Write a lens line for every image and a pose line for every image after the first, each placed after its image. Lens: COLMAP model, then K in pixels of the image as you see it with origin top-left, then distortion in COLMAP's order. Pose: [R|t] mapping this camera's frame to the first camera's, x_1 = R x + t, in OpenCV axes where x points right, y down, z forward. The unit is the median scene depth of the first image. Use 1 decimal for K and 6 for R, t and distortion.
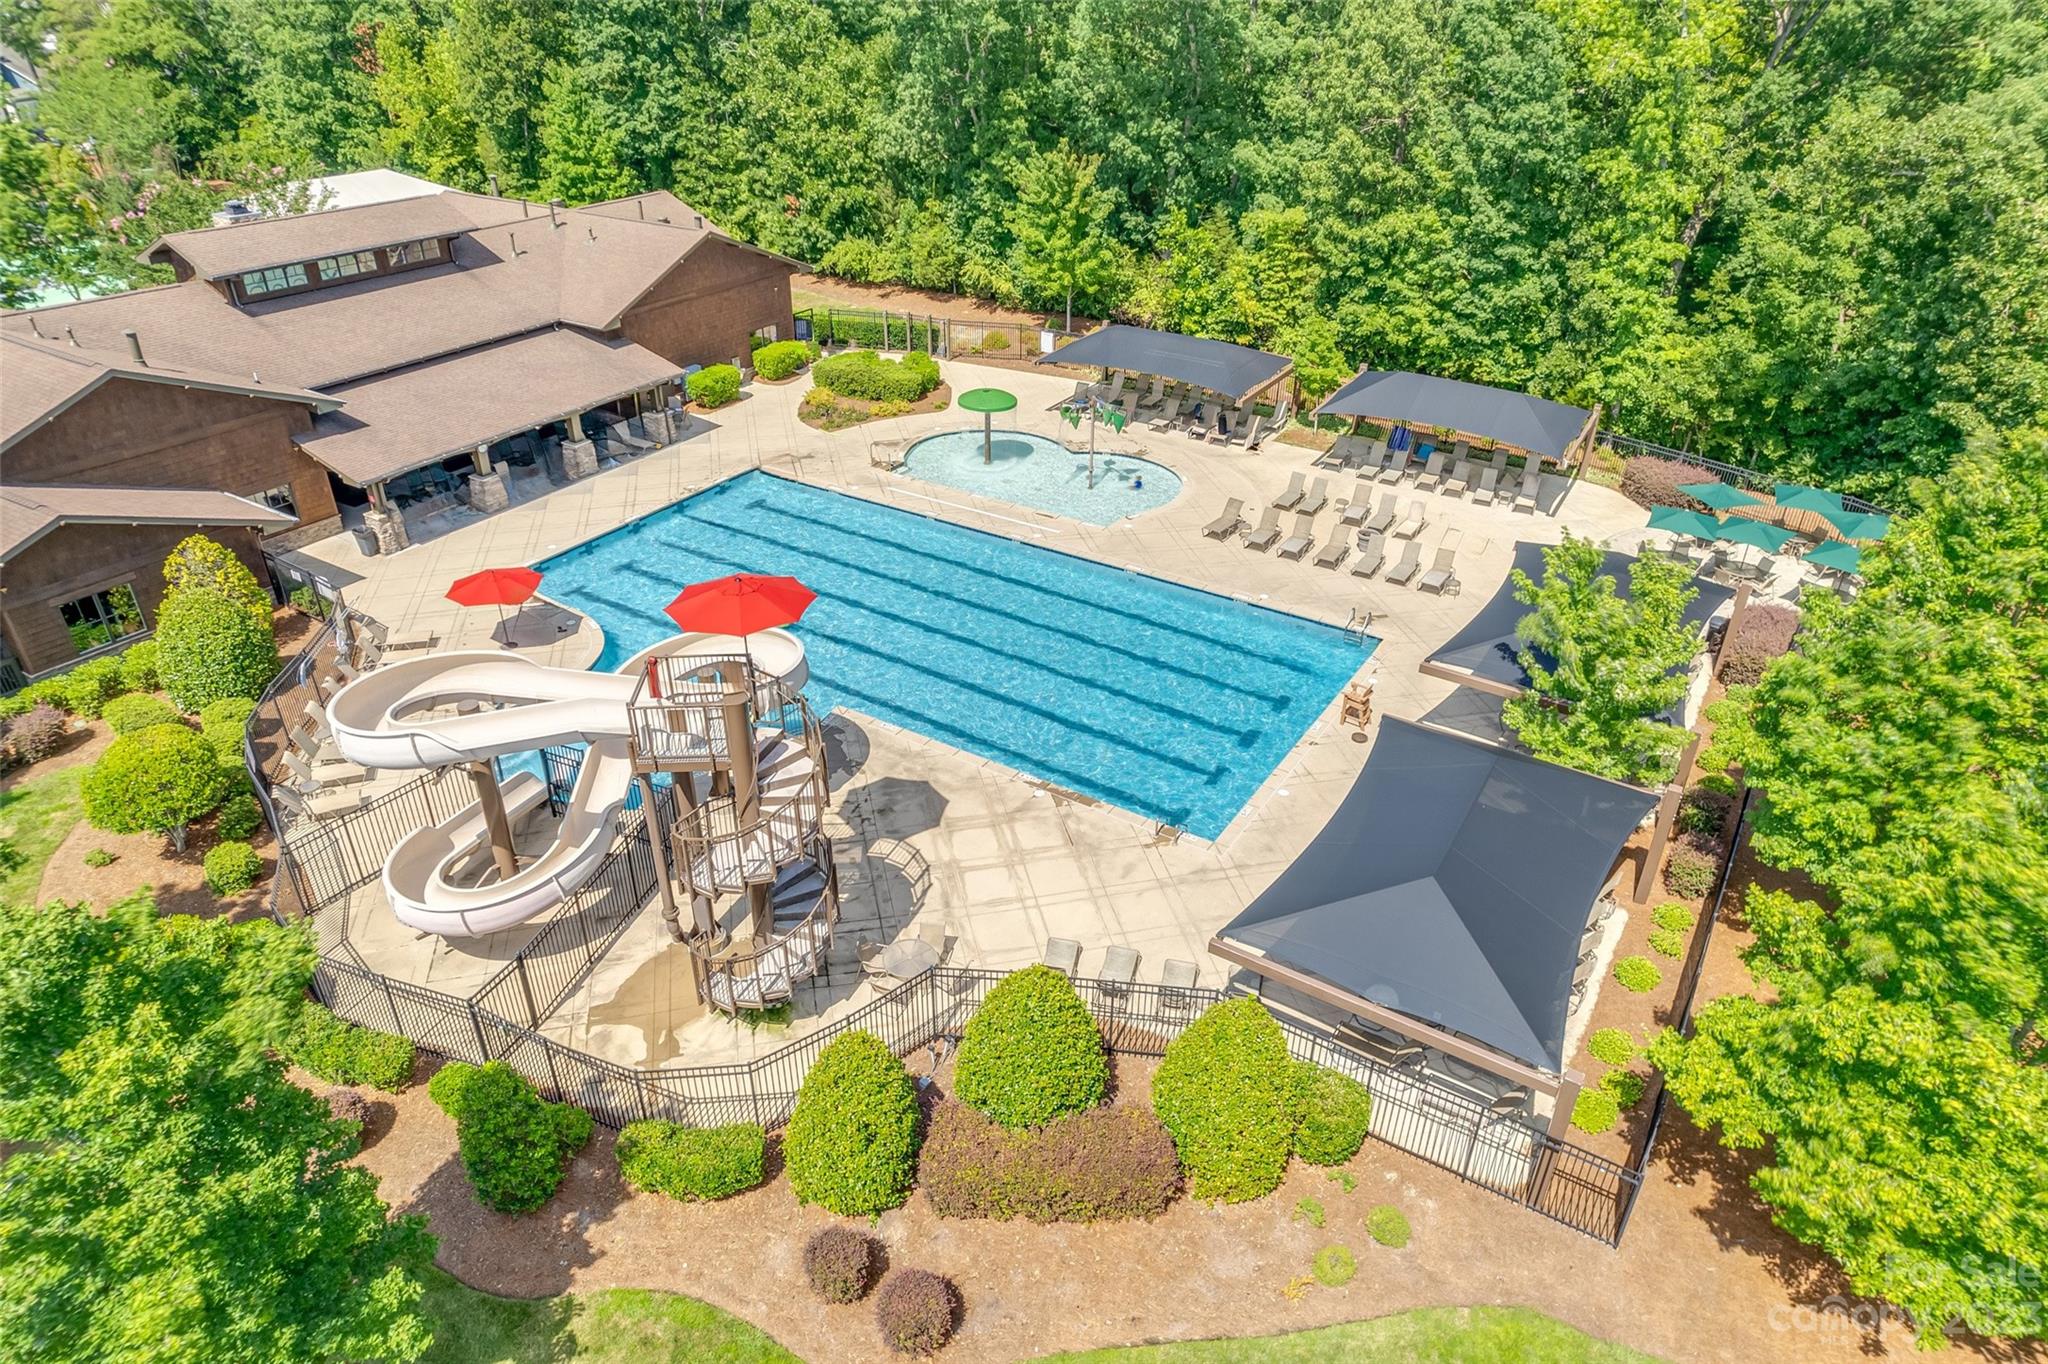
lens RADIAL K [[834.6, 0, 1024.0], [0, 834.6, 682.0], [0, 0, 1]] dist [-0.004314, -0.000606]
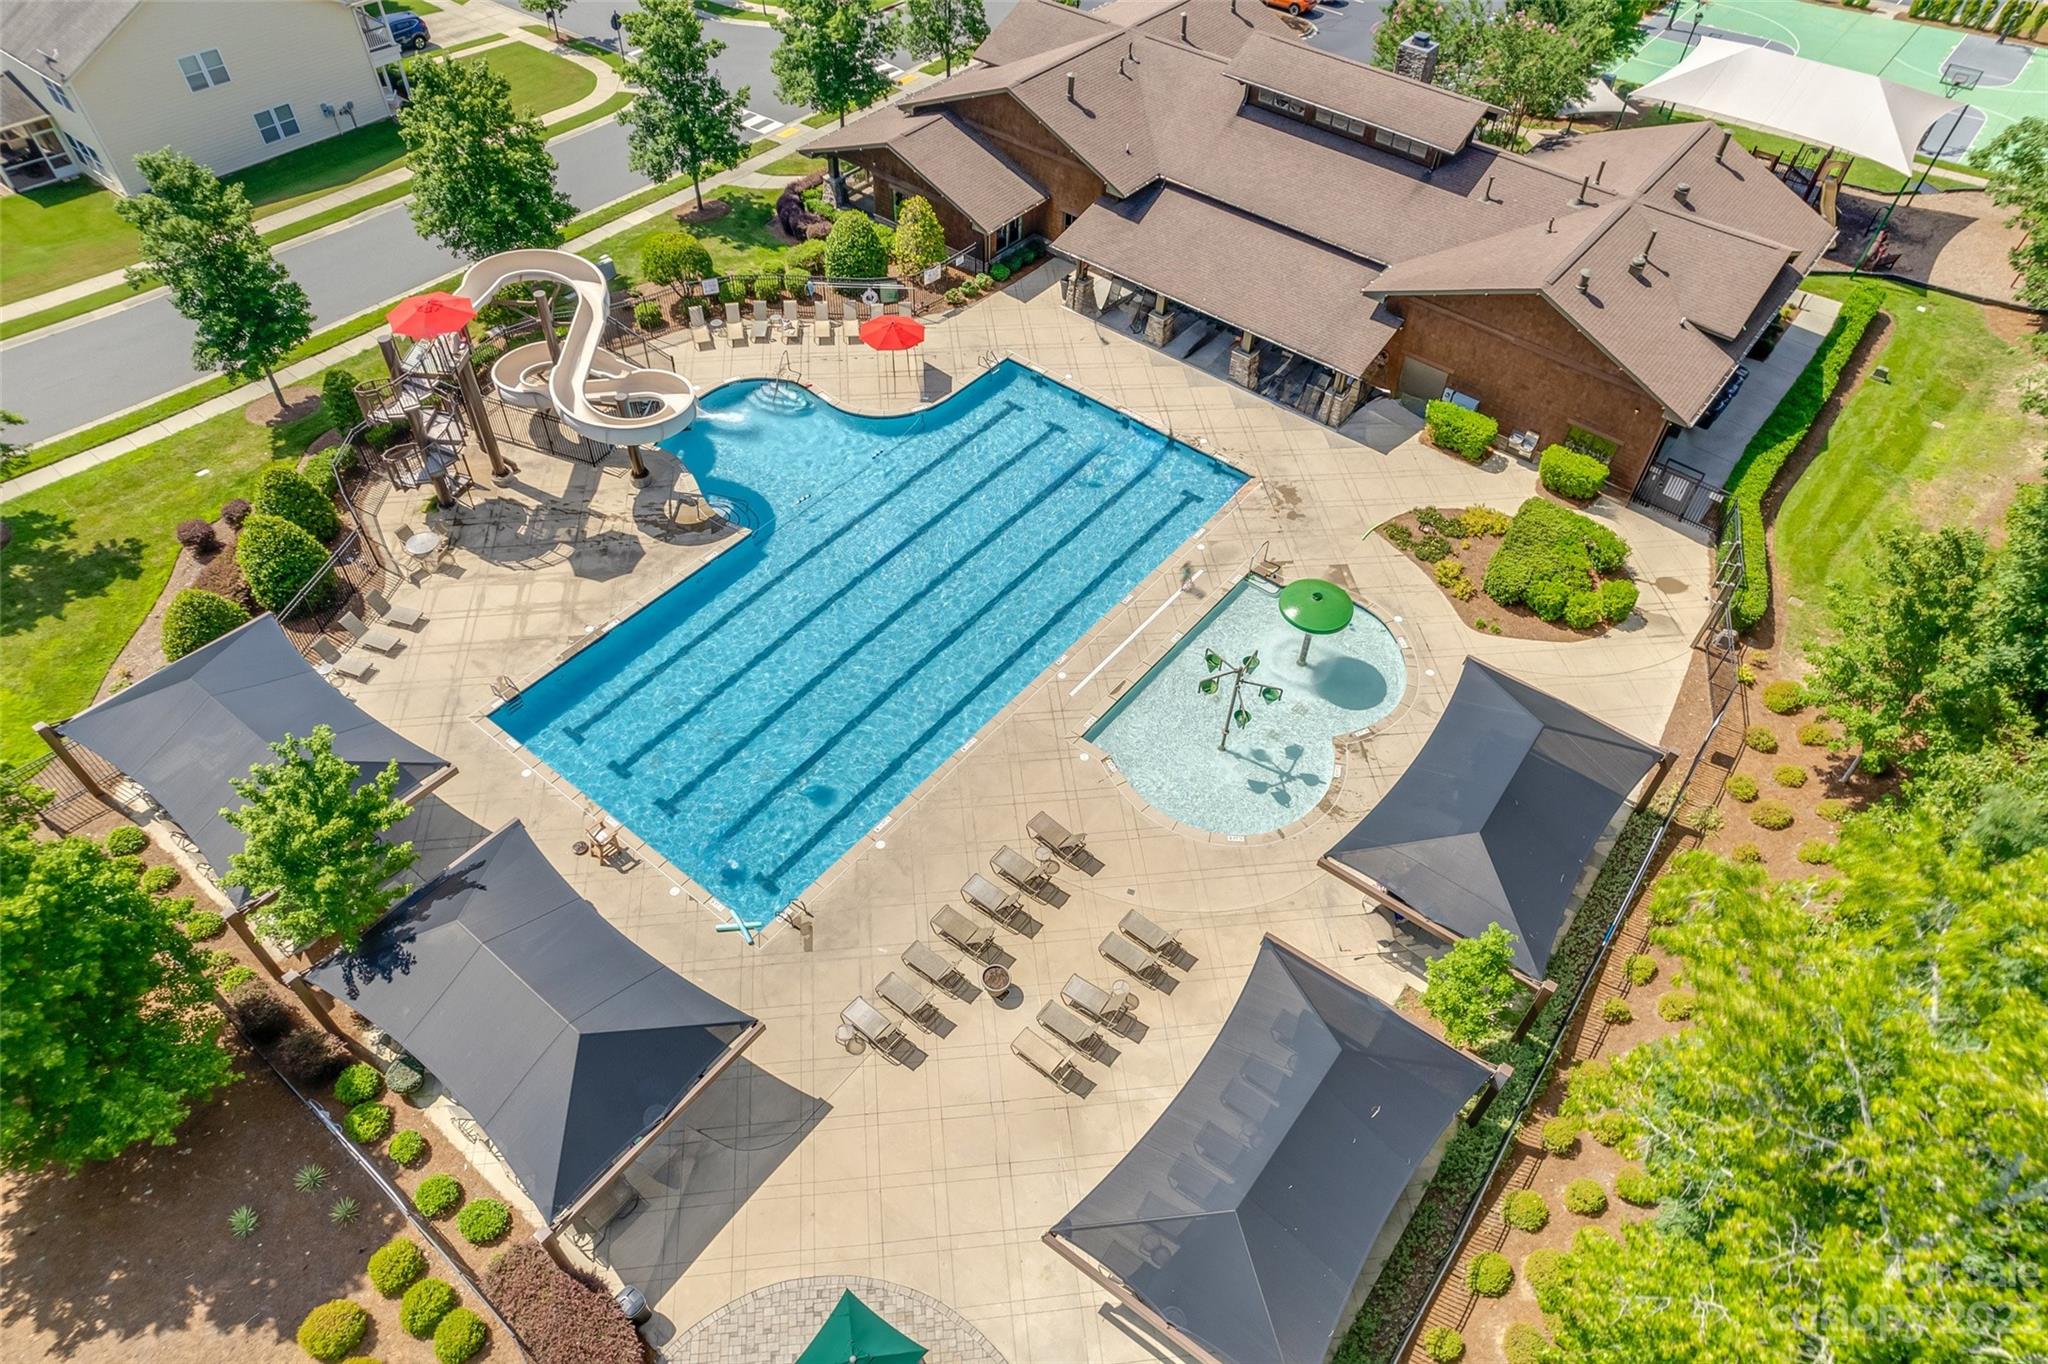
lens RADIAL K [[834.6, 0, 1024.0], [0, 834.6, 682.0], [0, 0, 1]] dist [-0.004314, -0.000606]
pose [[0.081770, 0.816787, -0.571115, 0.762425], [-0.735255, 0.436293, 0.518699, -0.870747], [0.672840, 0.377501, 0.636222, 0.546097]]
